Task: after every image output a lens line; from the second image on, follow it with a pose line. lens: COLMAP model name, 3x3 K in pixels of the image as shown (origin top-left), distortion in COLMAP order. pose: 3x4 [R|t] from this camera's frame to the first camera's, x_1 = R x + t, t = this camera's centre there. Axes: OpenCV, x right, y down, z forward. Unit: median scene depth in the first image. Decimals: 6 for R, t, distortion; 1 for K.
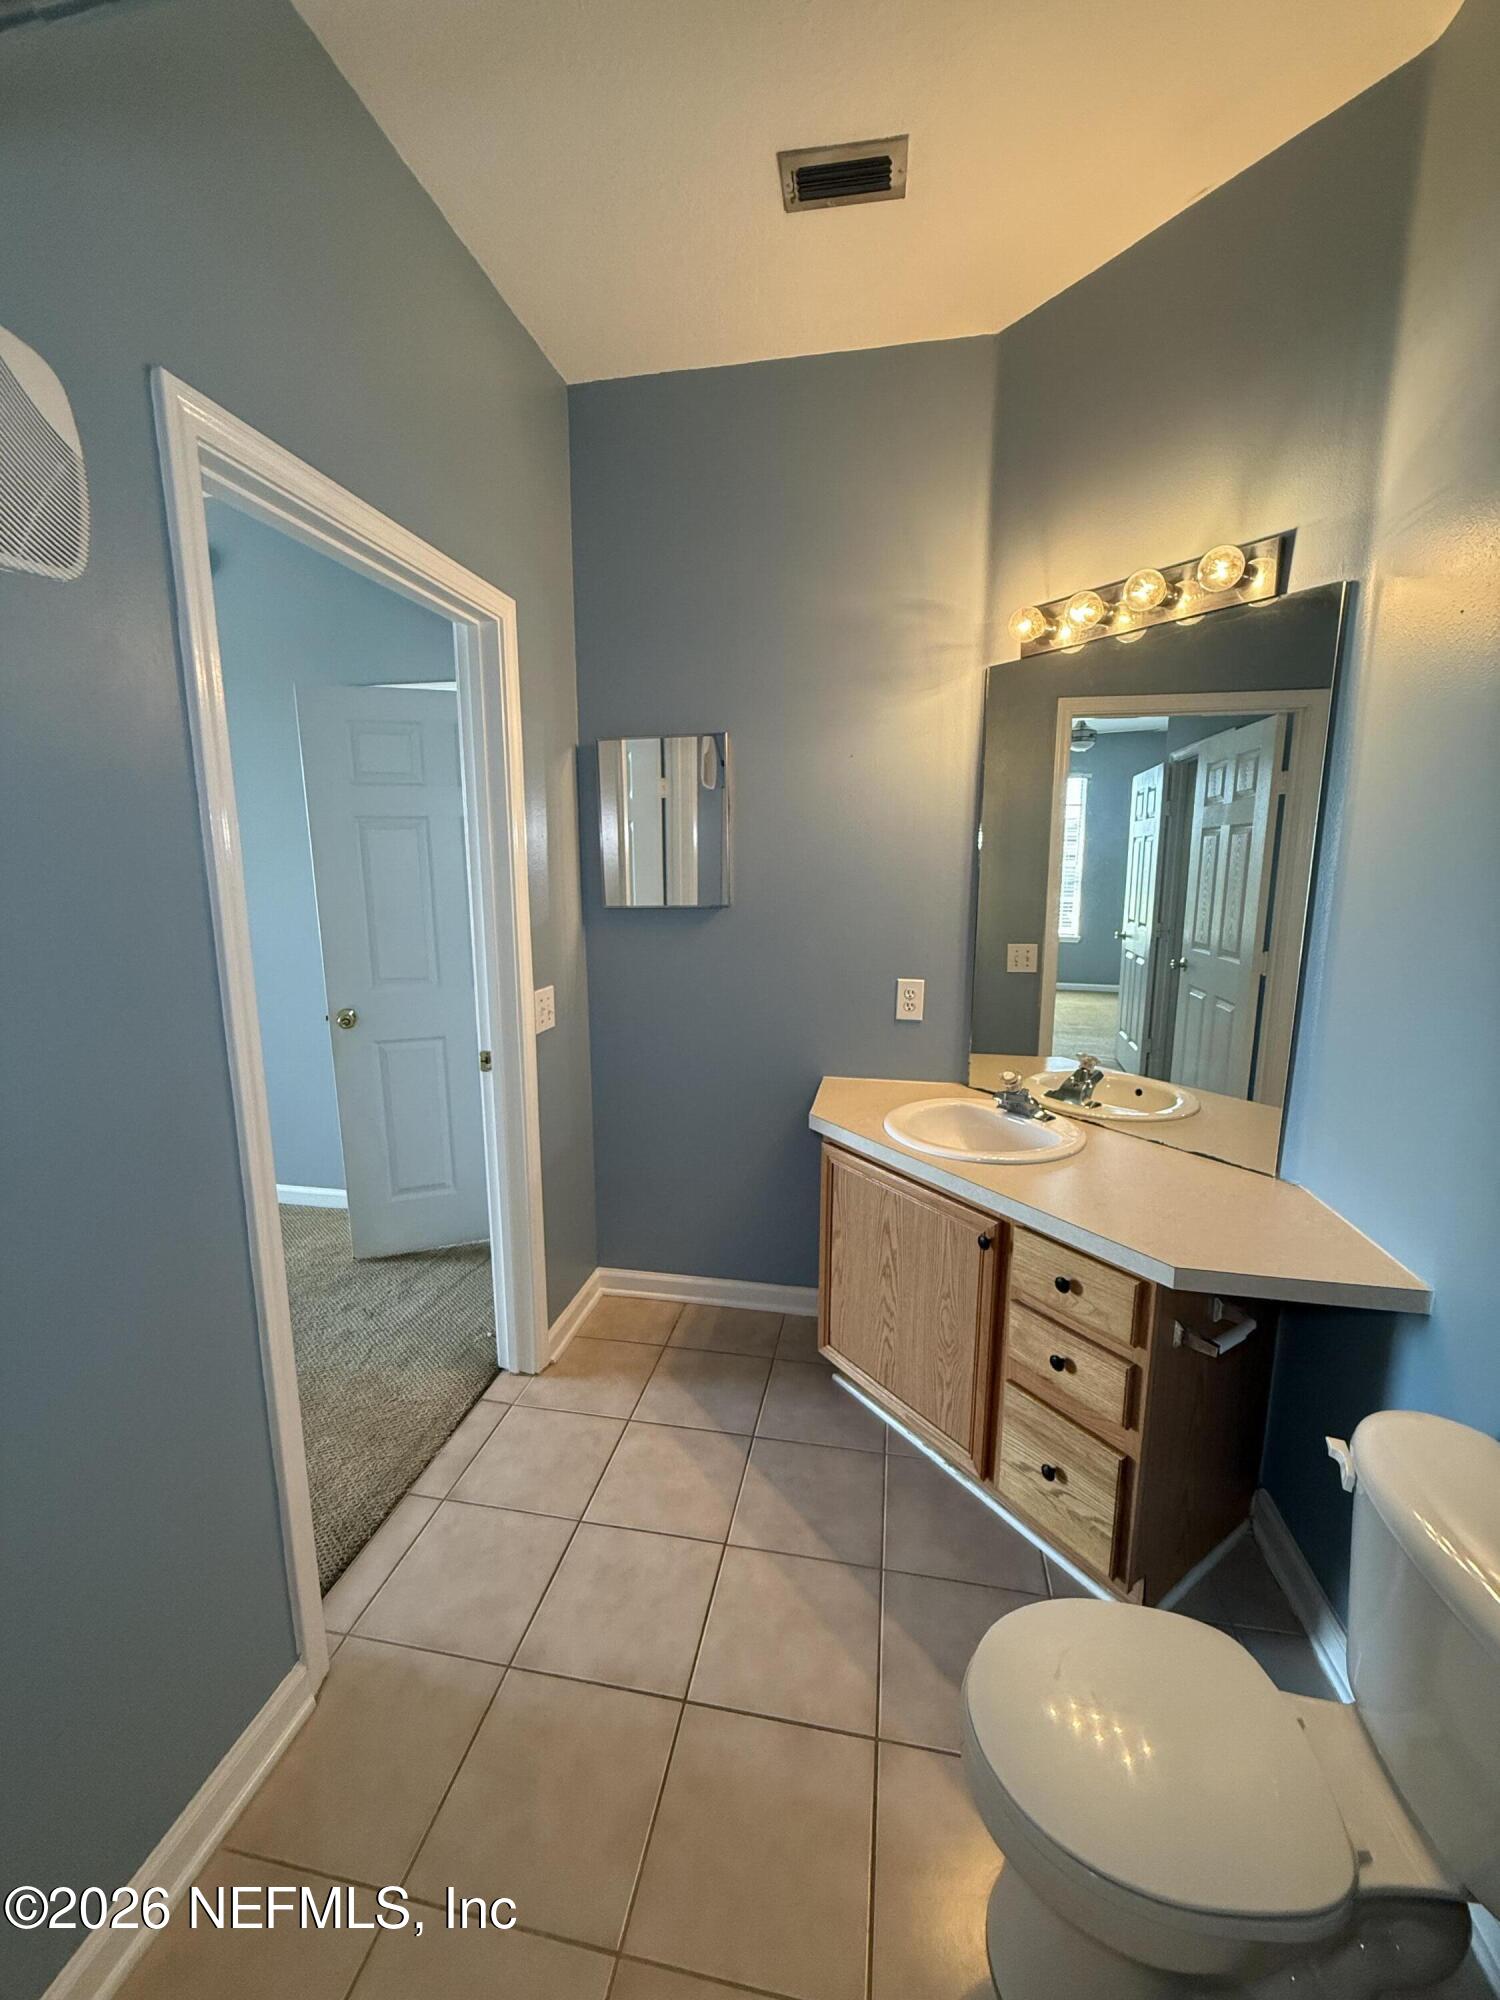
lens RADIAL K [[799.3, 0, 744.2], [0, 799.3, 998.5], [0, 0, 1]] dist [0.000619, 0.000227]
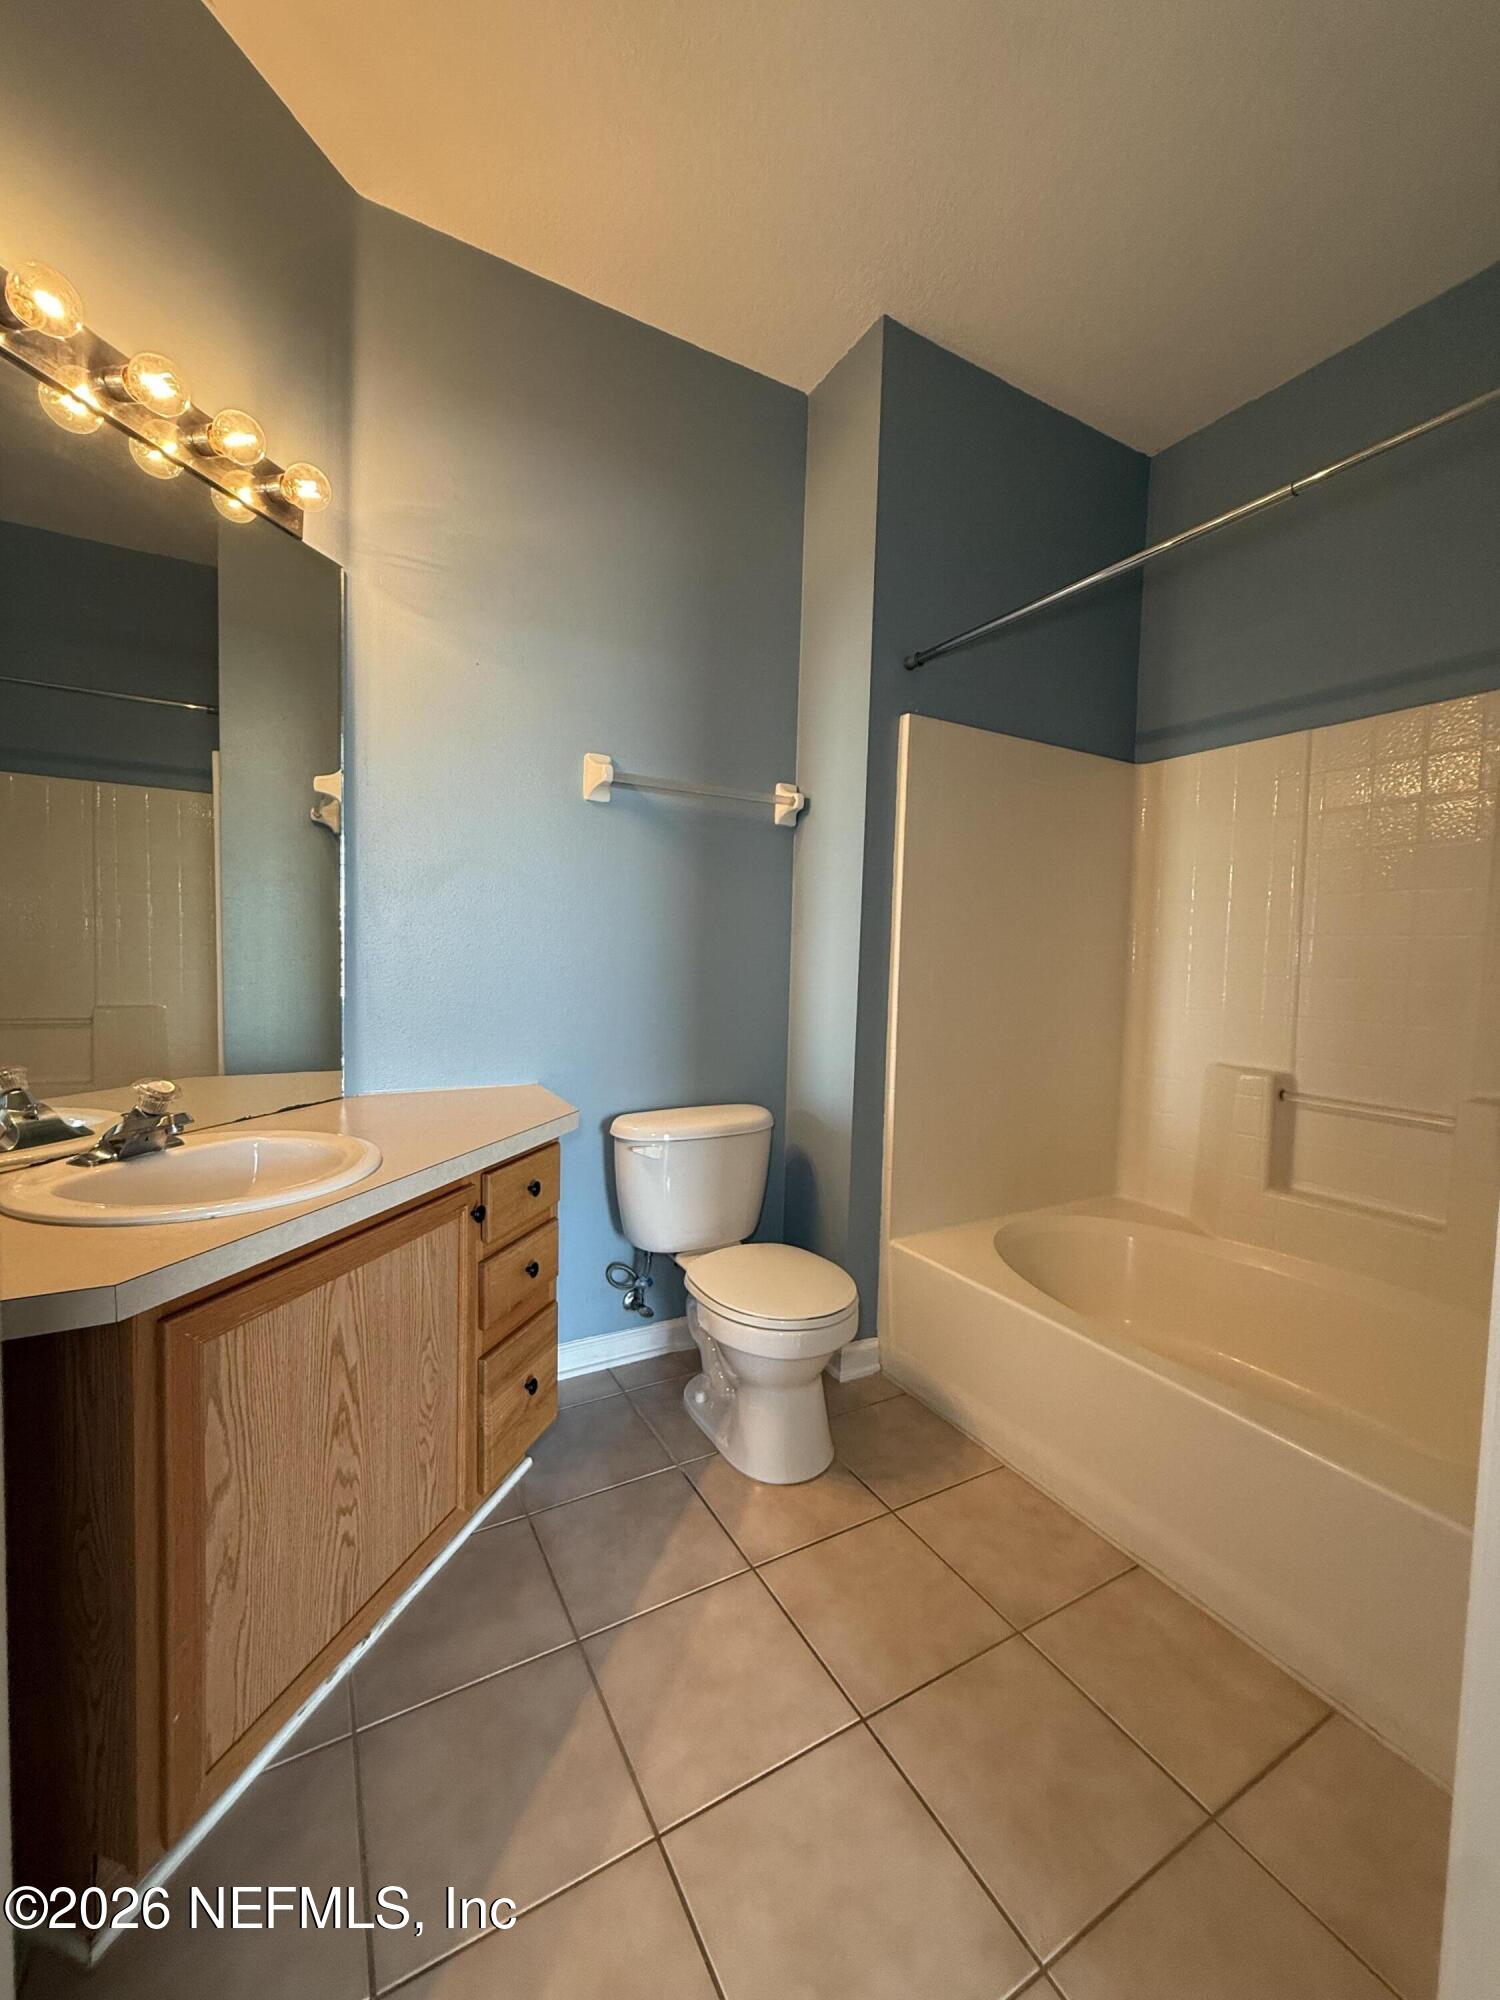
lens RADIAL K [[799.3, 0, 744.2], [0, 799.3, 998.5], [0, 0, 1]] dist [0.000619, 0.000227]
pose [[-0.647880, -0.059276, 0.759433, -0.471686], [0.102624, 0.981087, 0.164126, -0.027159], [-0.754798, 0.184270, -0.629543, 1.180041]]
